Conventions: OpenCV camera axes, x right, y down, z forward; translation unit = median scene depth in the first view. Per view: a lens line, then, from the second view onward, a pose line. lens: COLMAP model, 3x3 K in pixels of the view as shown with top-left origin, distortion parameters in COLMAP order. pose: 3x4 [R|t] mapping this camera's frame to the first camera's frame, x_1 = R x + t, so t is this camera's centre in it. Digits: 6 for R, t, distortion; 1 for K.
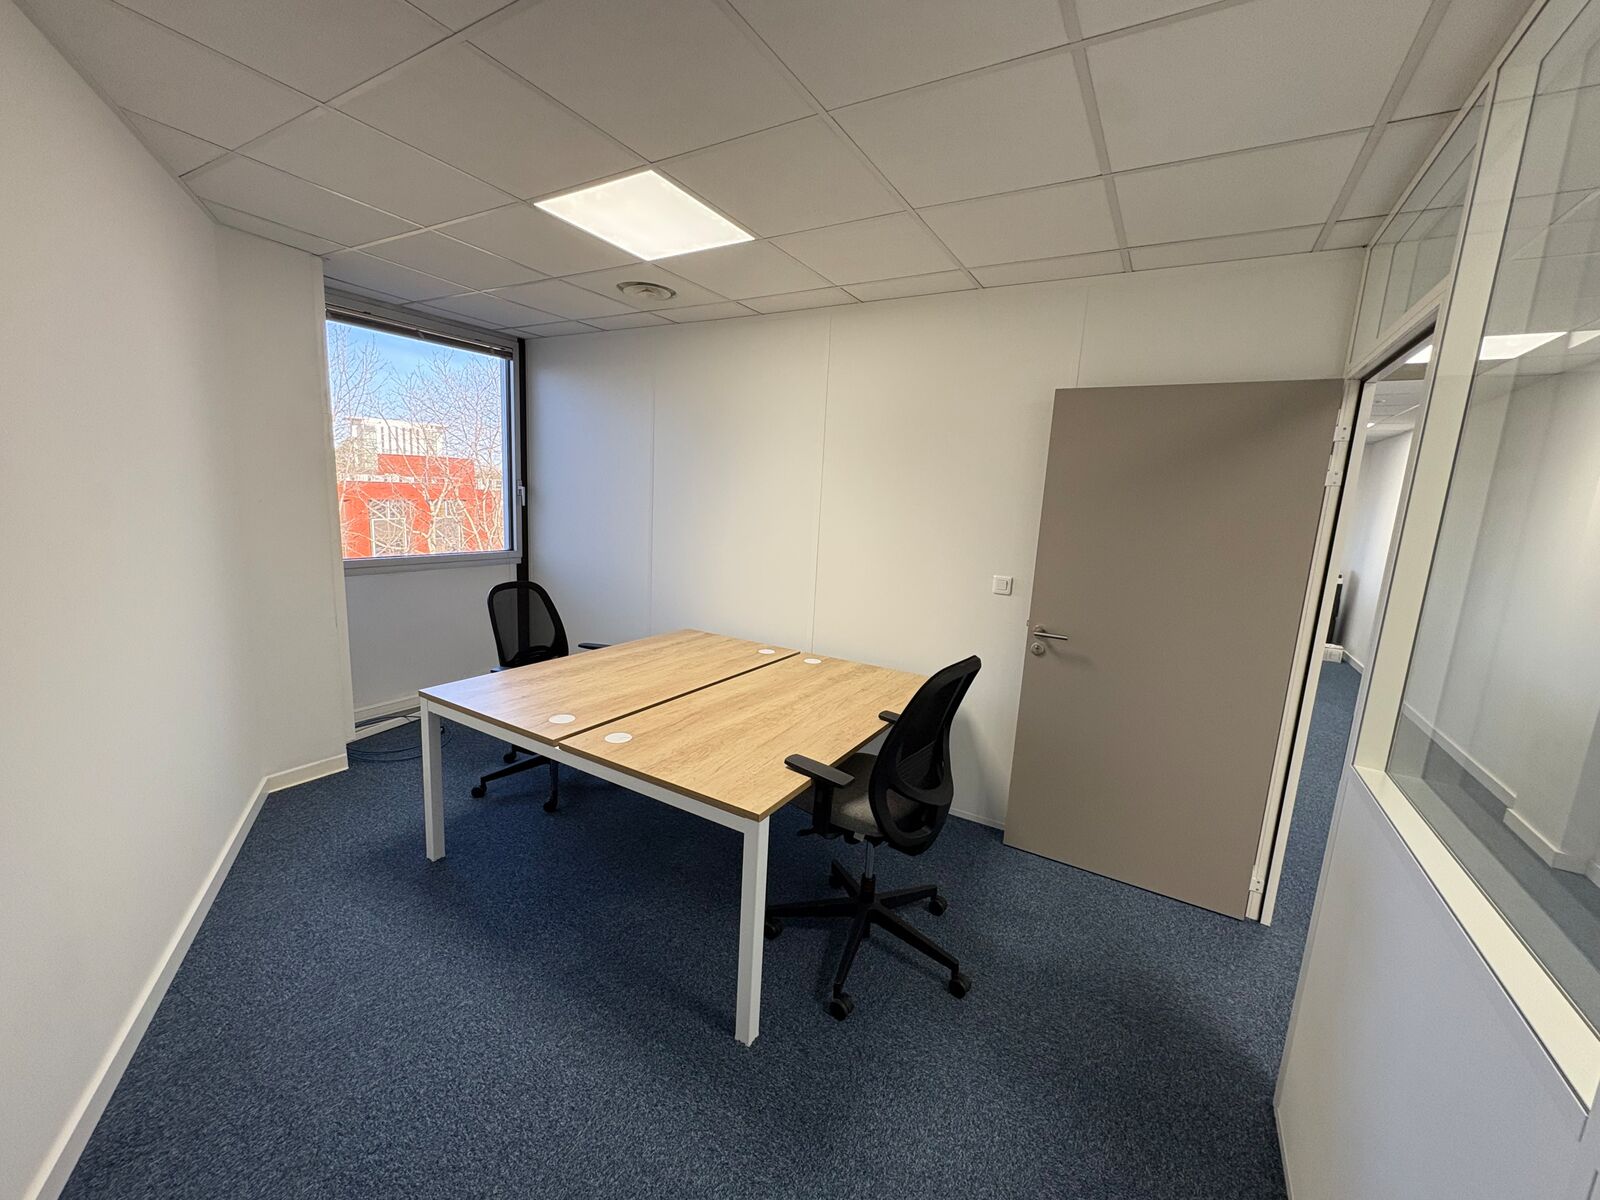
lens RADIAL K [[636.4, 0, 805.7], [0, 636.4, 593.2], [0, 0, 1]] dist [-0.002815, 0.000120]
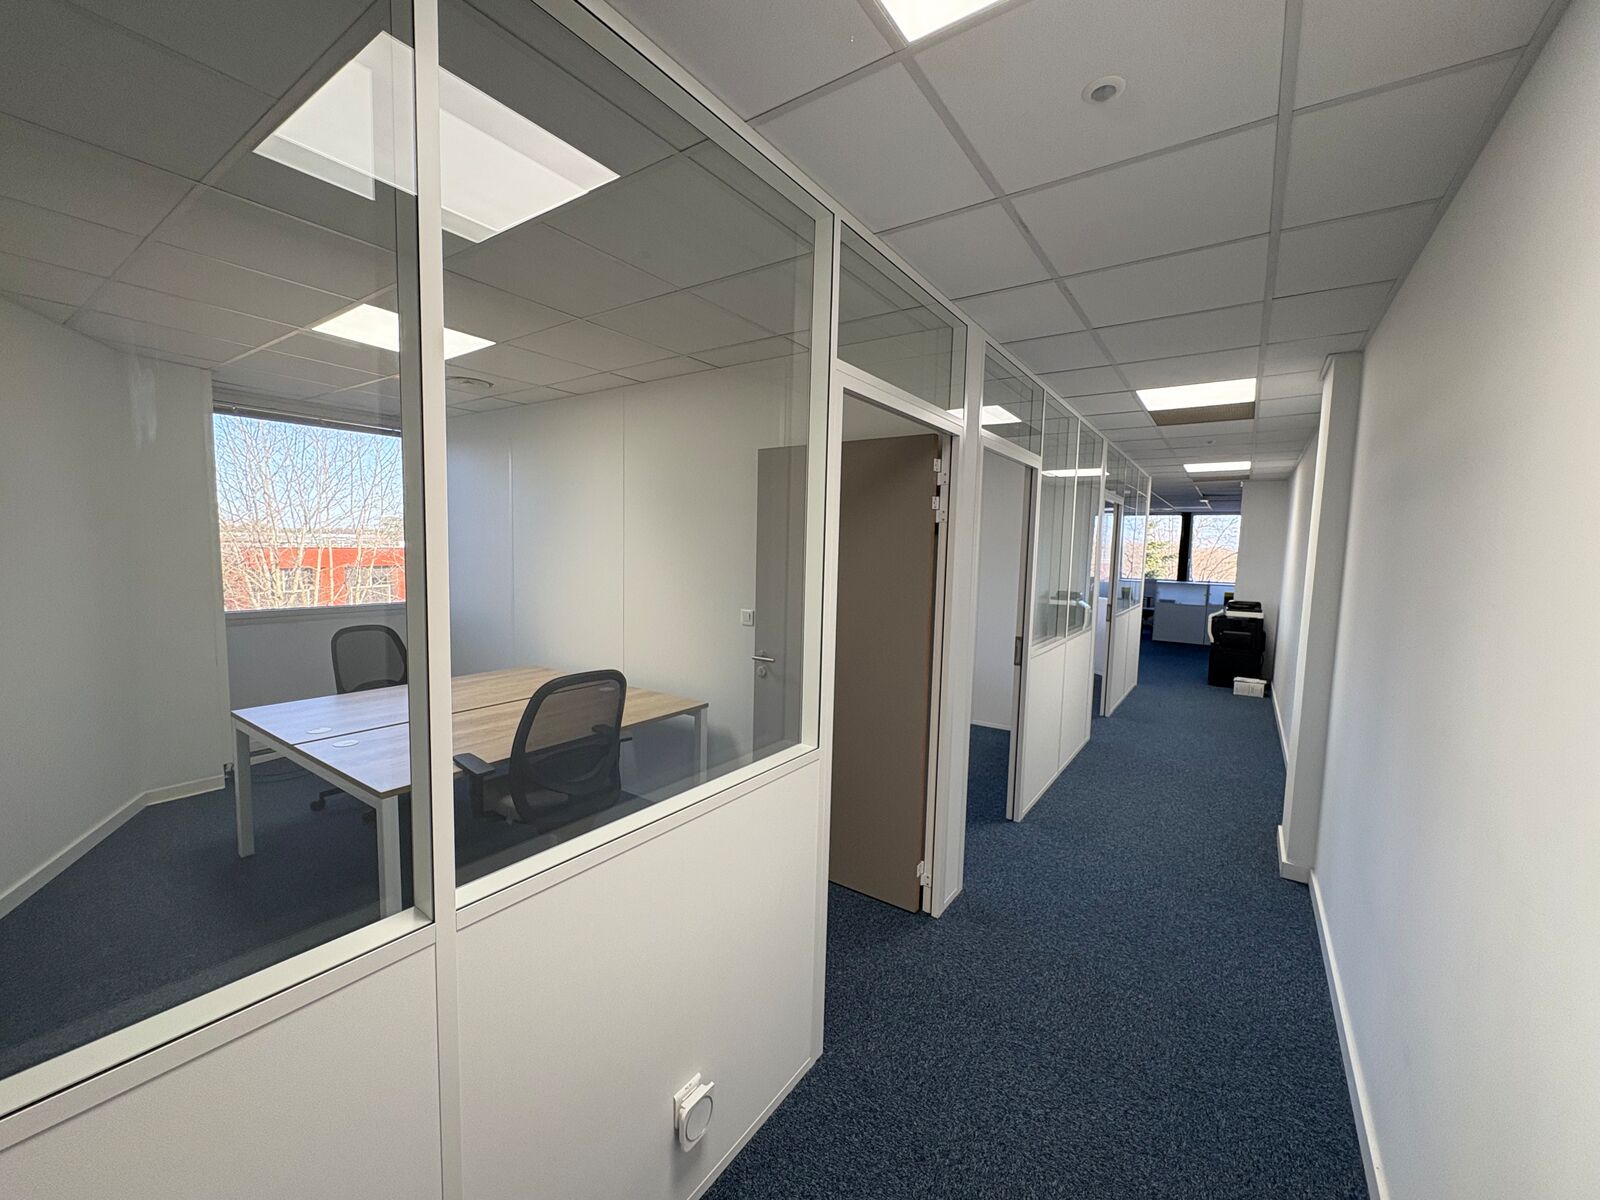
lens RADIAL K [[636.4, 0, 802.0], [0, 636.4, 601.4], [0, 0, 1]] dist [-0.002815, 0.000120]
pose [[0.997075, -0.026159, -0.071819, 0.483519], [0.020901, 0.997112, -0.073016, 0.042473], [0.073522, 0.071301, 0.994742, -0.128827]]
